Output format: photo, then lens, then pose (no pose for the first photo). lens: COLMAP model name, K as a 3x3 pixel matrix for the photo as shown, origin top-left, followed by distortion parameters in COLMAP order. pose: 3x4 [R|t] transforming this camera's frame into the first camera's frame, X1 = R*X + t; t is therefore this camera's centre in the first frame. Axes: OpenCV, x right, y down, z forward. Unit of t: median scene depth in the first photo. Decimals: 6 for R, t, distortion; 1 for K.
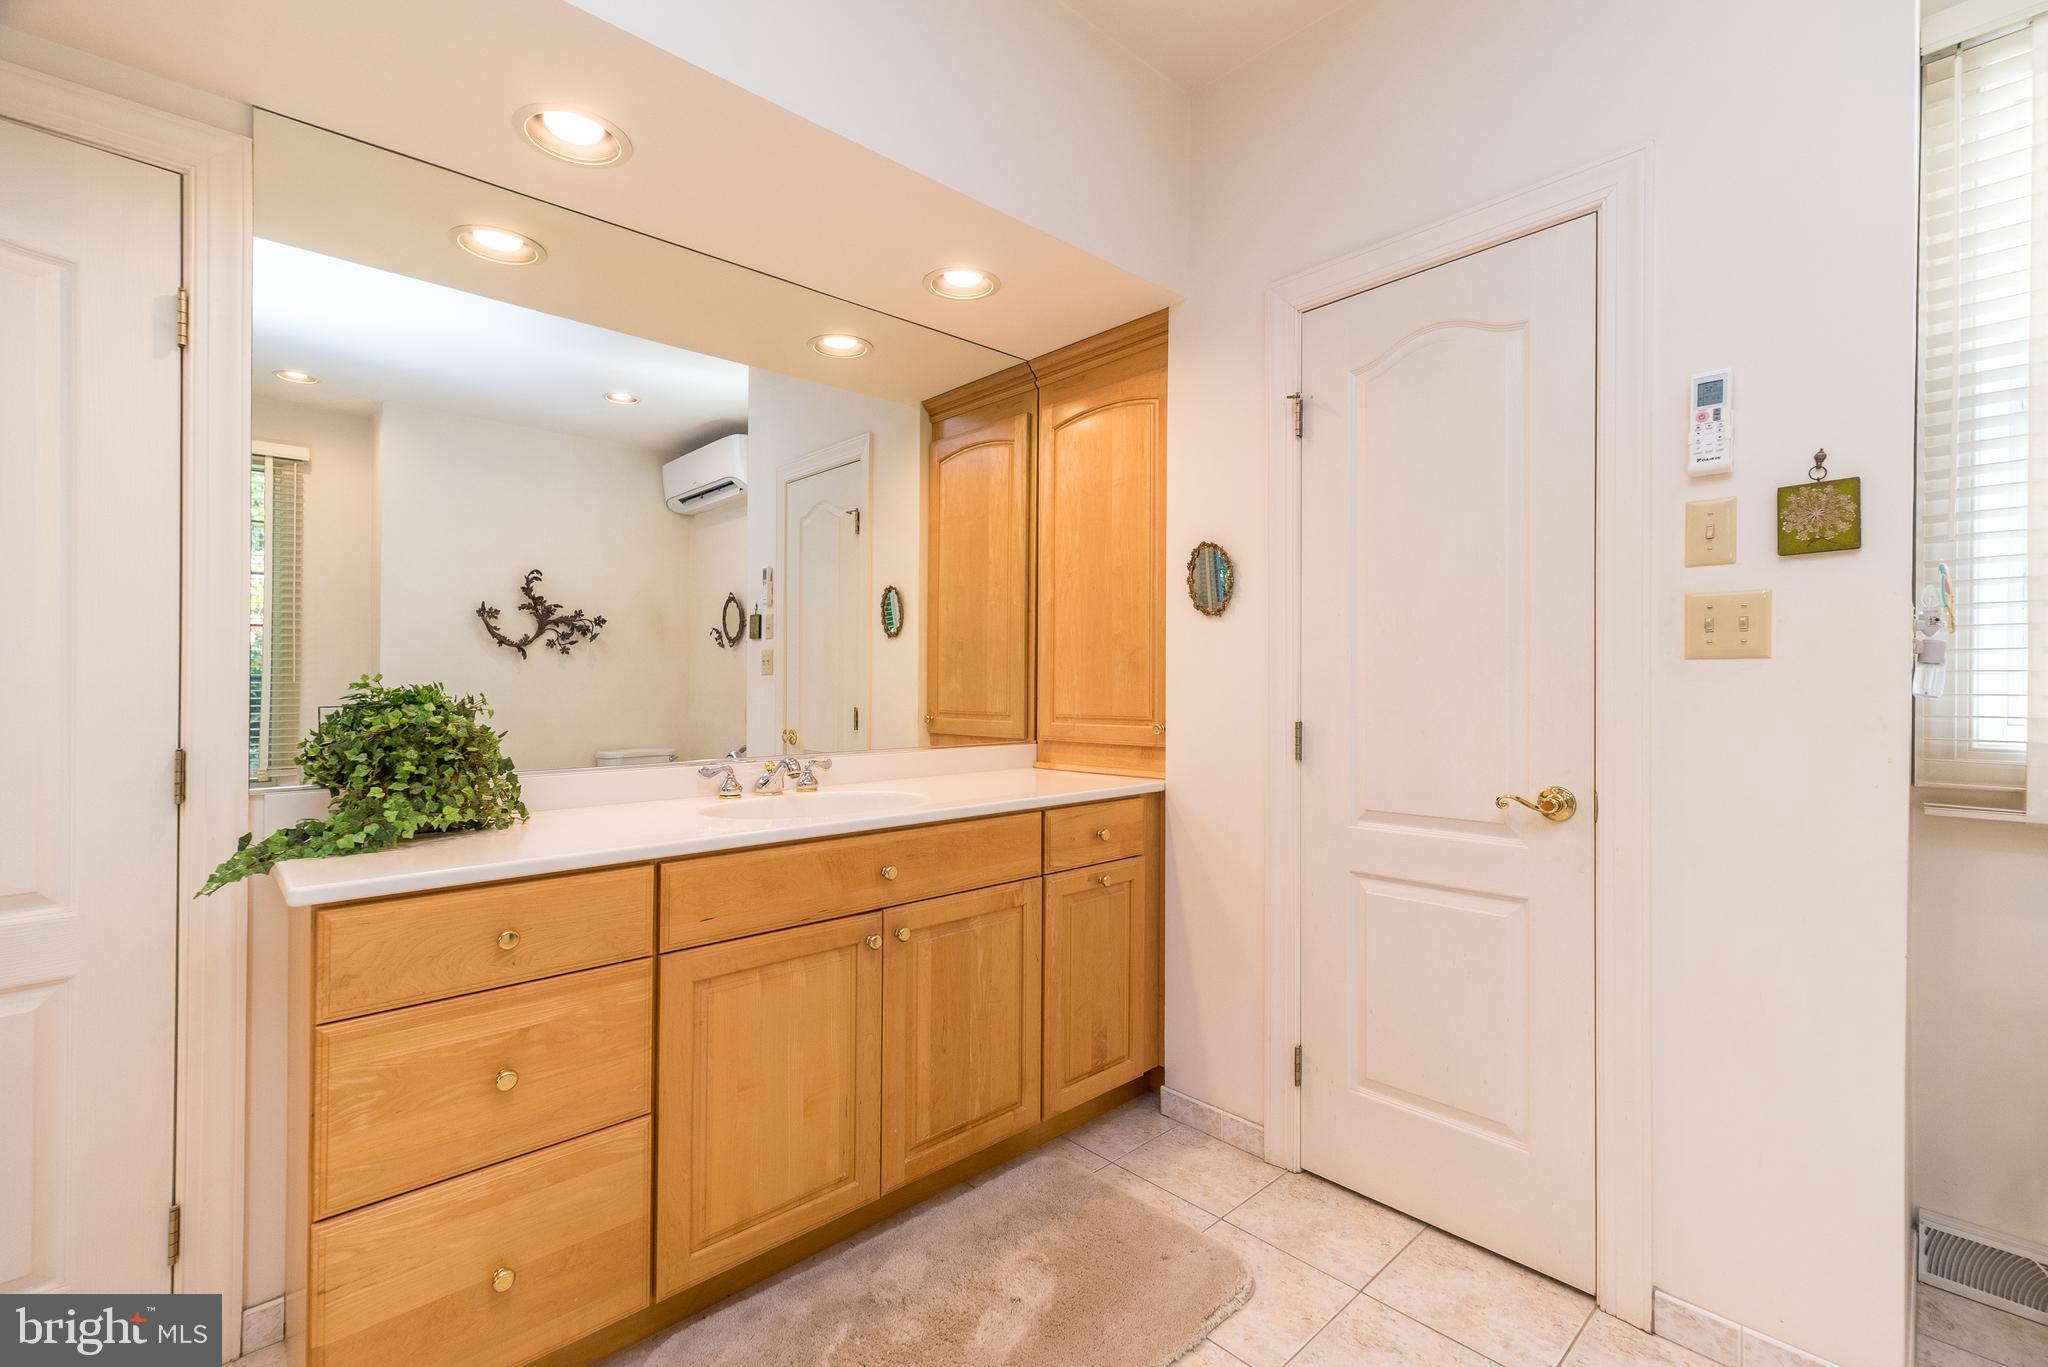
lens RADIAL K [[896.1, 0, 1026.3], [0, 896.1, 667.2], [0, 0, 1]] dist [0.004789, 0.000341]
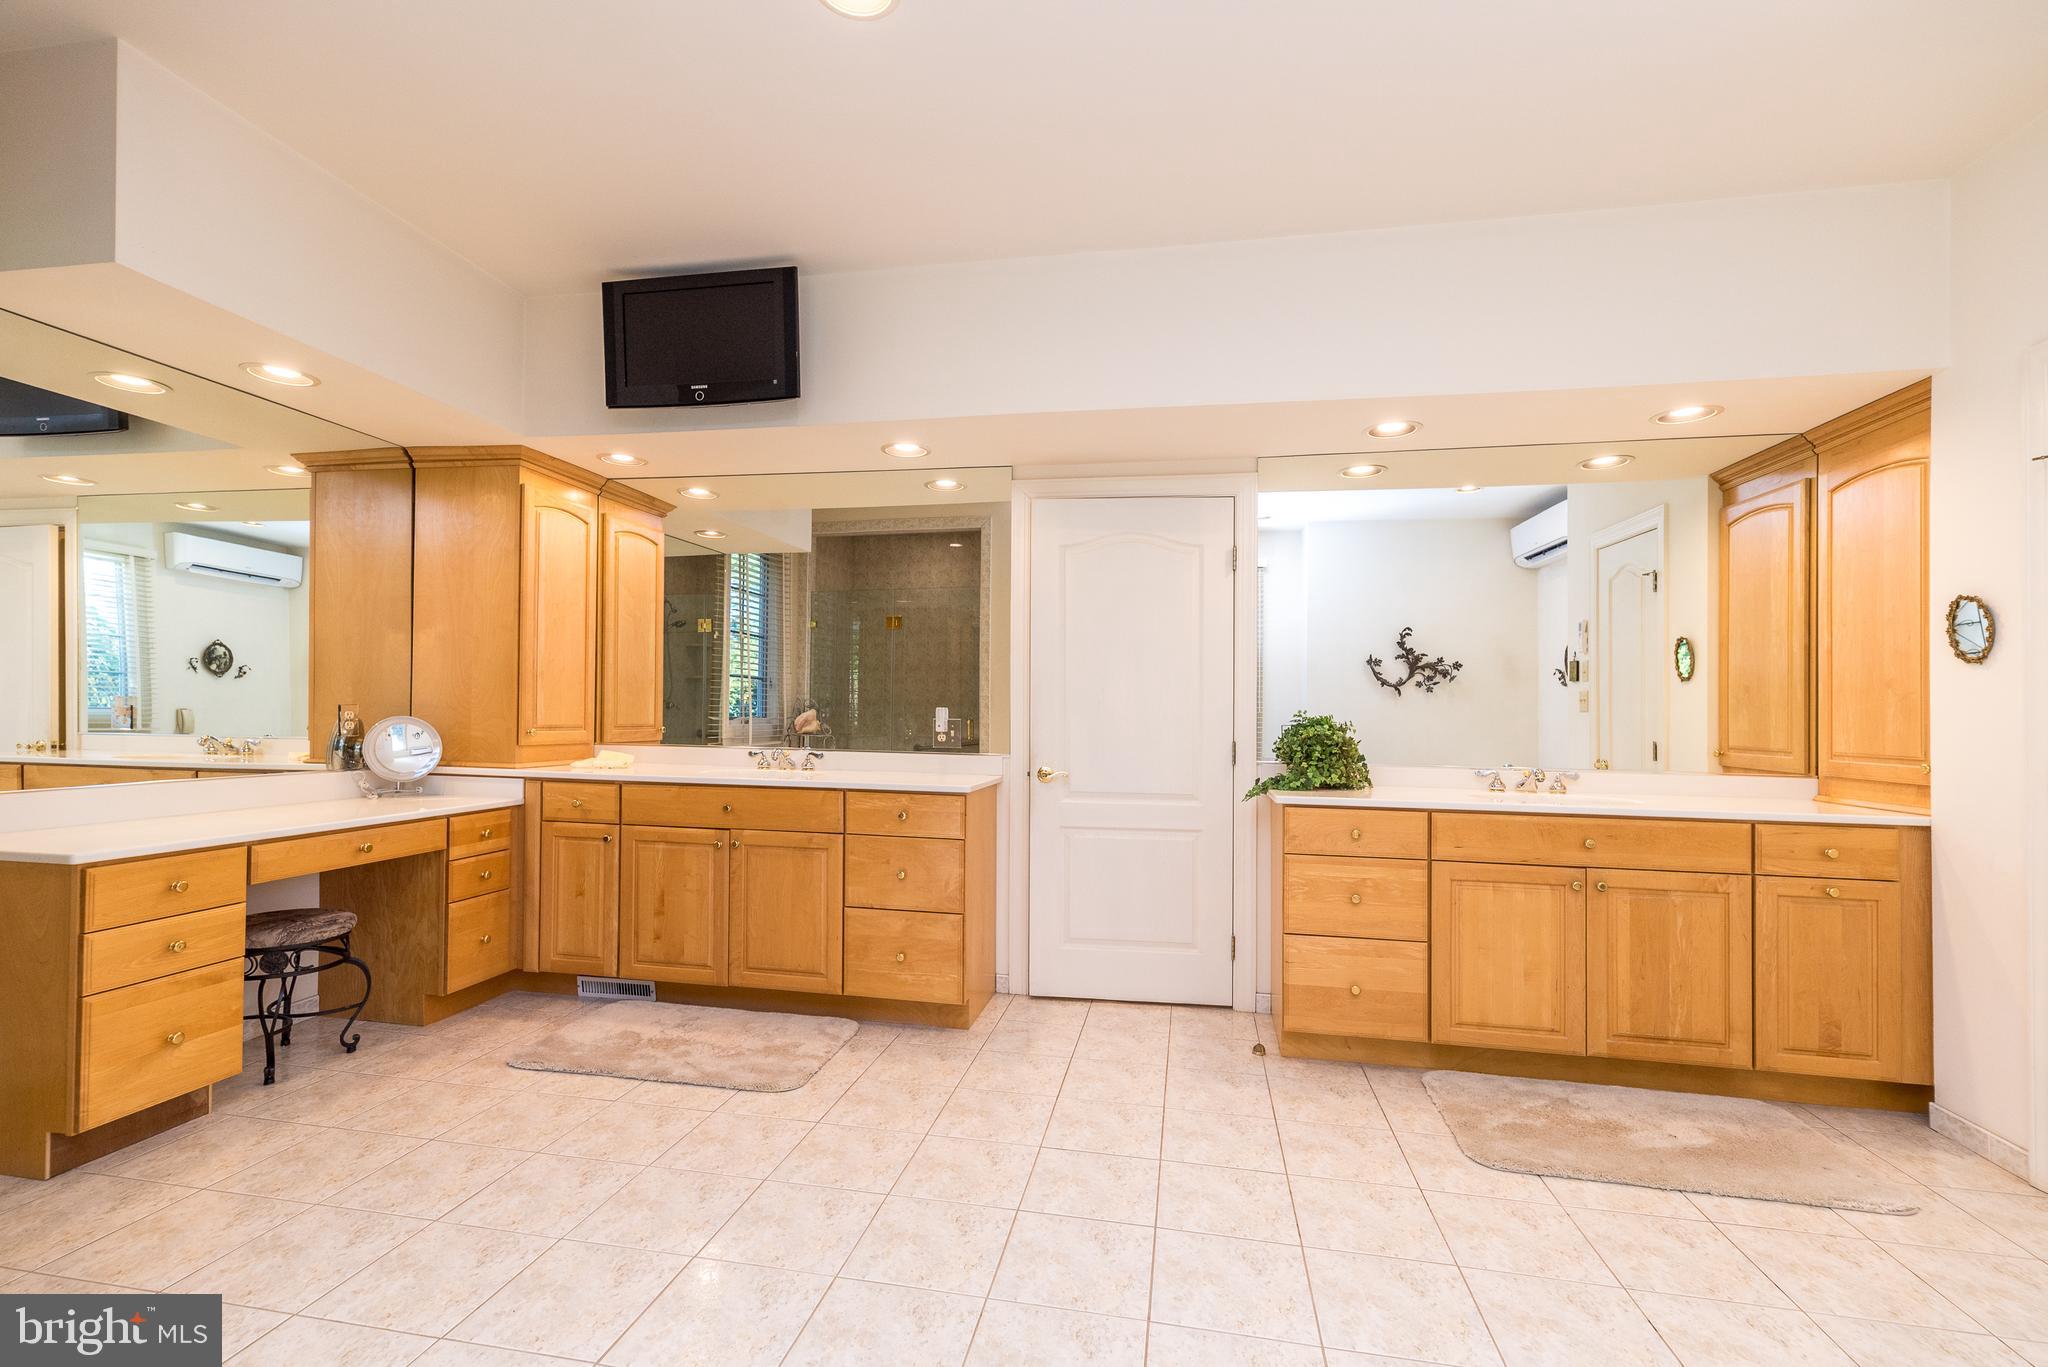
lens RADIAL K [[881.8, 0, 1016.0], [0, 881.8, 683.1], [0, 0, 1]] dist [0.002684, -0.000098]
pose [[0.588749, -0.012557, -0.808218, 0.388855], [-0.001968, 0.999854, -0.016968, -0.014057], [0.808314, 0.011581, 0.588638, -0.539565]]
